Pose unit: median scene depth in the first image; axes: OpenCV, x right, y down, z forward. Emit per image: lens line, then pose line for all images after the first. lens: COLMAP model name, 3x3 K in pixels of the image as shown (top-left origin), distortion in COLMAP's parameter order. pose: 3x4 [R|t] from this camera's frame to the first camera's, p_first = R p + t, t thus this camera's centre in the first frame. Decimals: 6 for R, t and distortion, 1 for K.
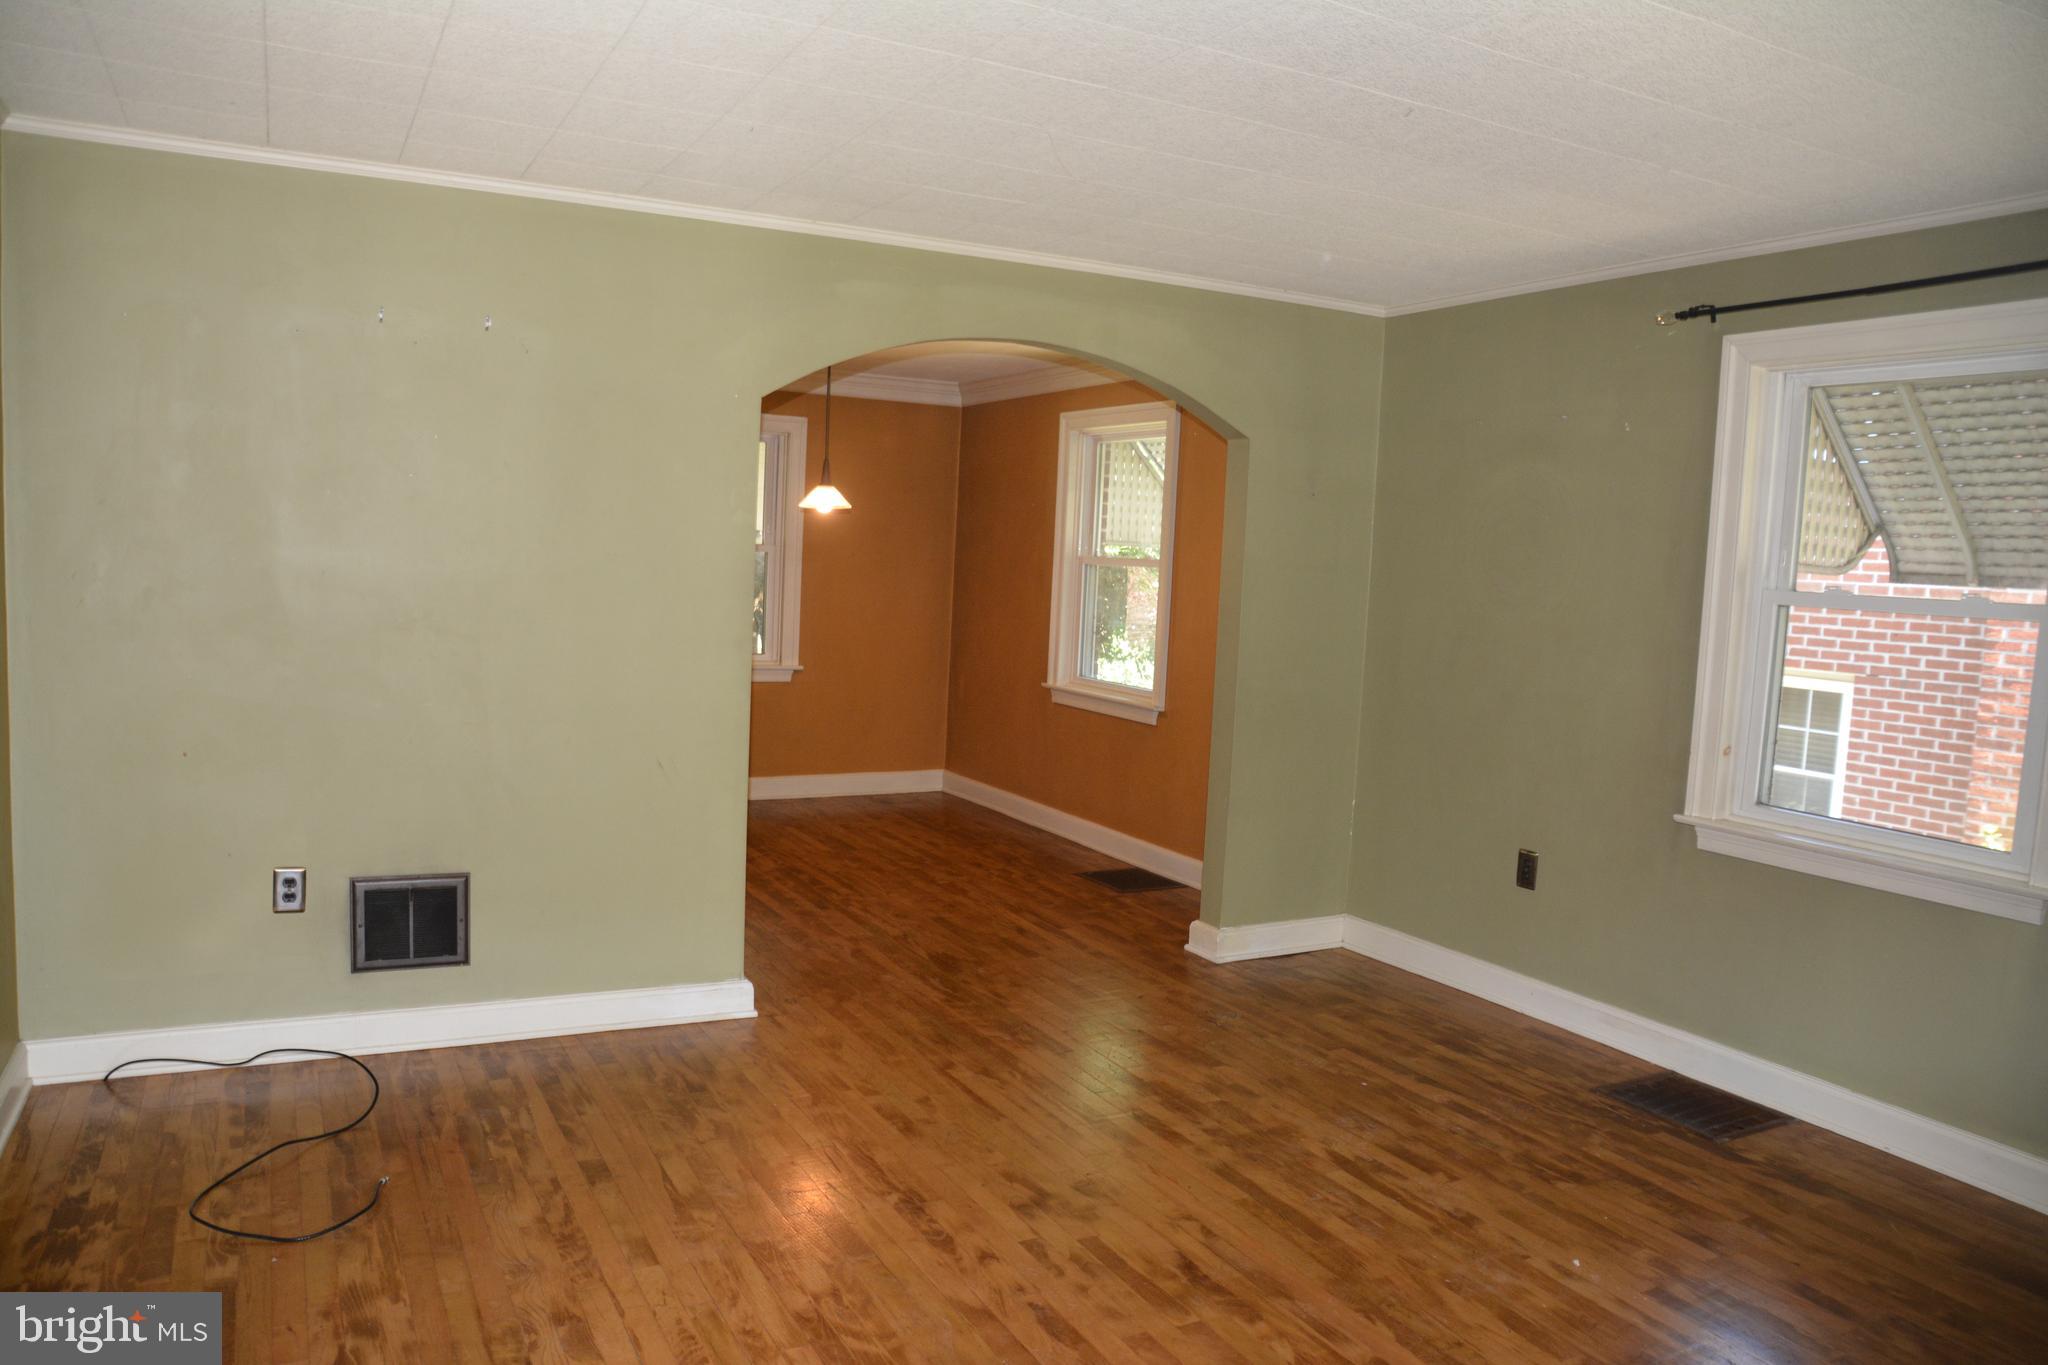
lens RADIAL K [[1432.1, 0, 999.4], [0, 1432.1, 710.7], [0, 0, 1]] dist [-0.134017, 0.072778]
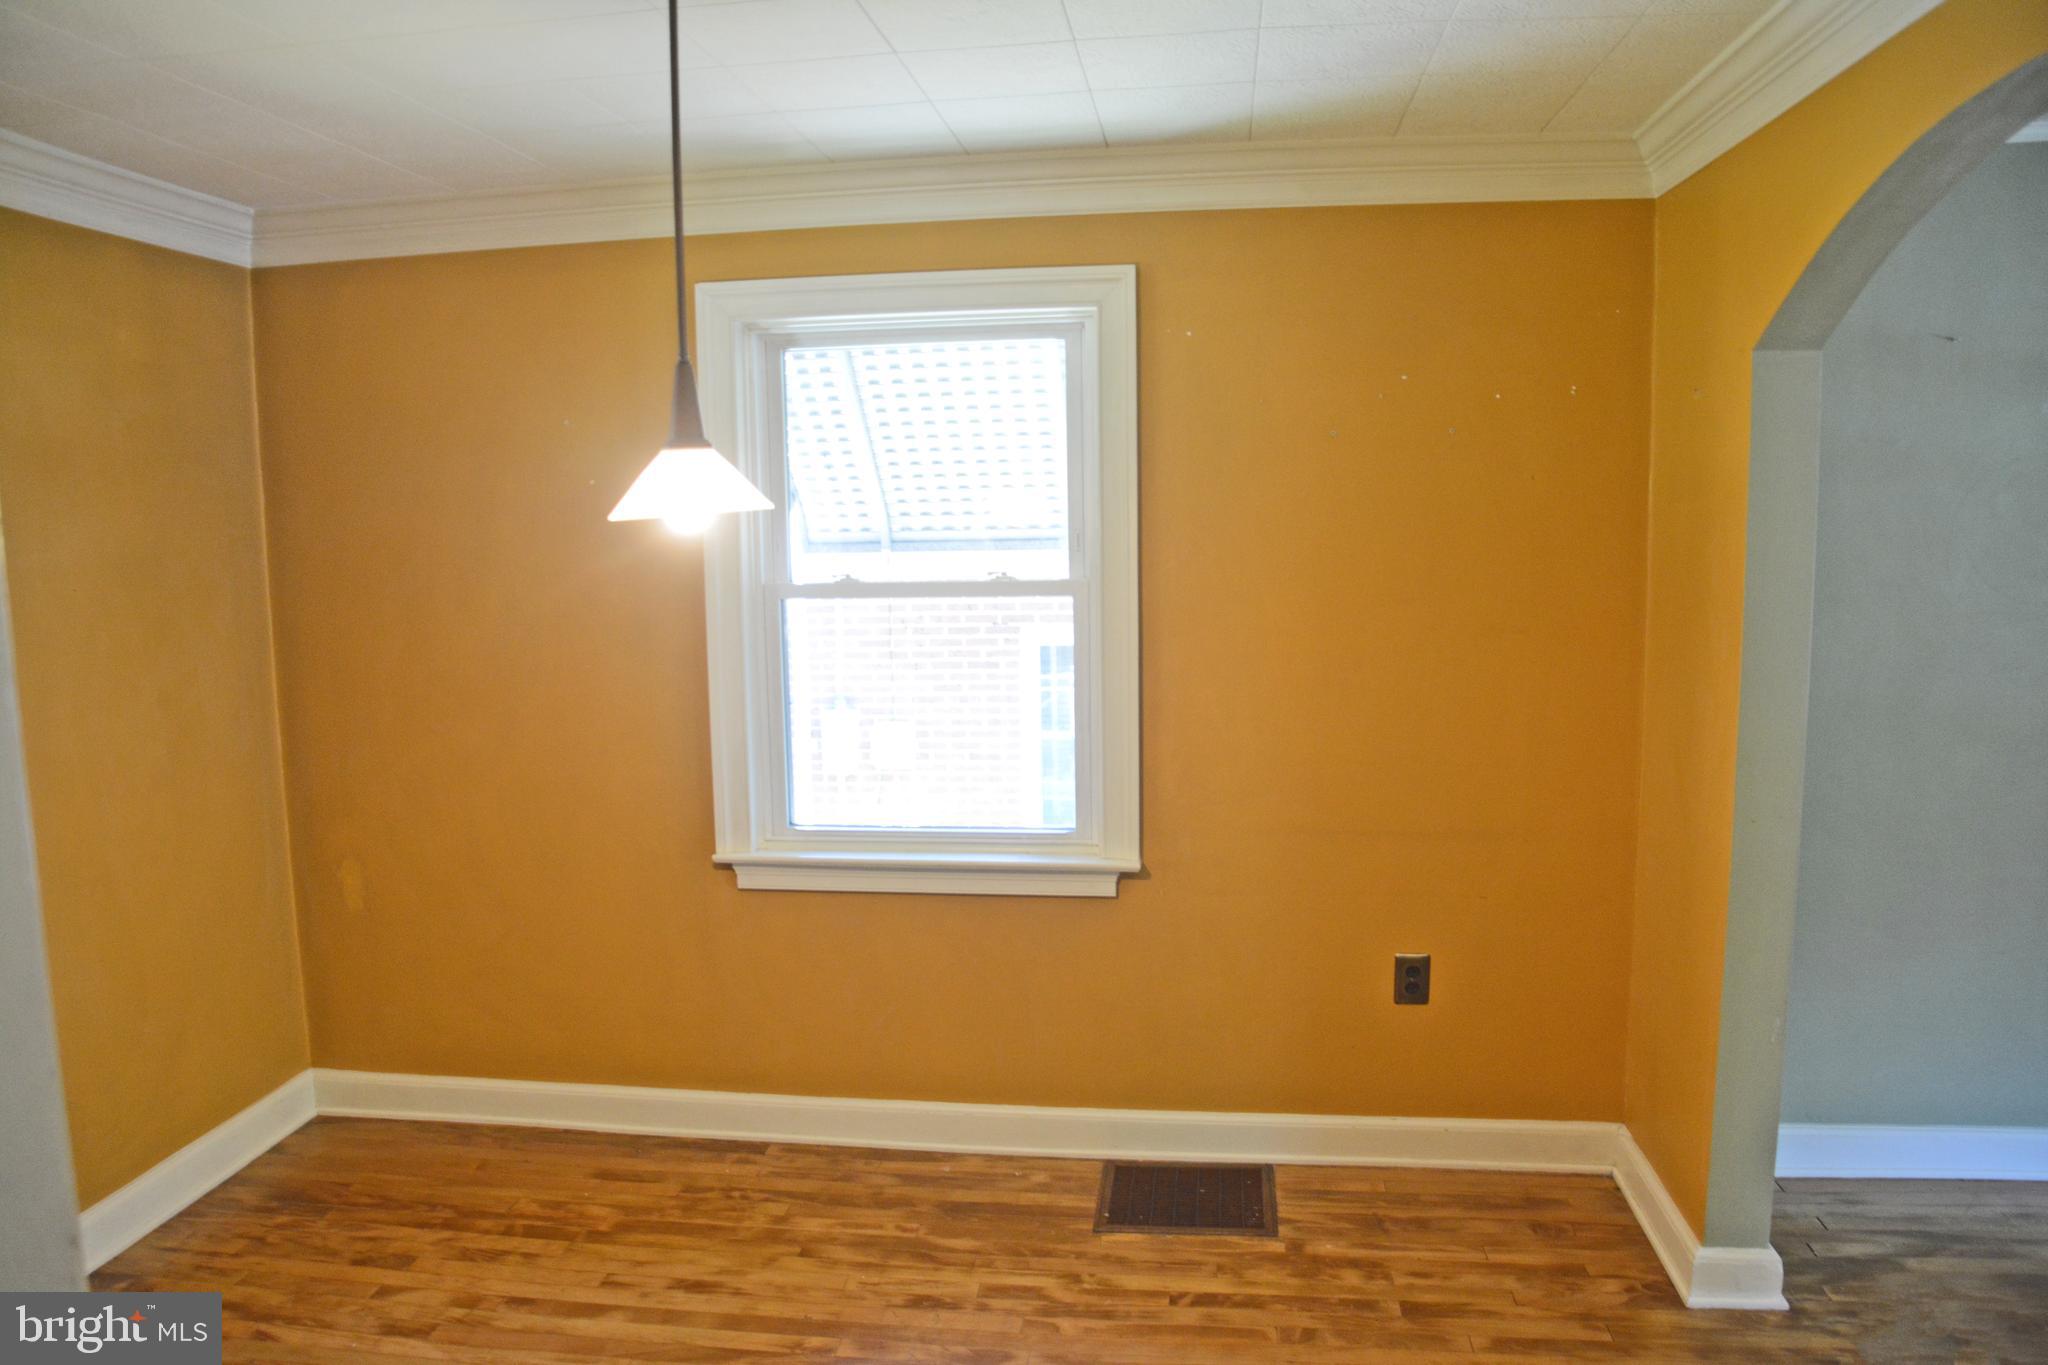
lens RADIAL K [[1432.1, 0, 999.4], [0, 1432.1, 710.7], [0, 0, 1]] dist [-0.134017, 0.072778]
pose [[0.572027, -0.158456, 0.804784, -0.296574], [0.127954, 0.986389, 0.103265, -0.106470], [-0.810193, 0.043905, 0.584516, 0.656917]]
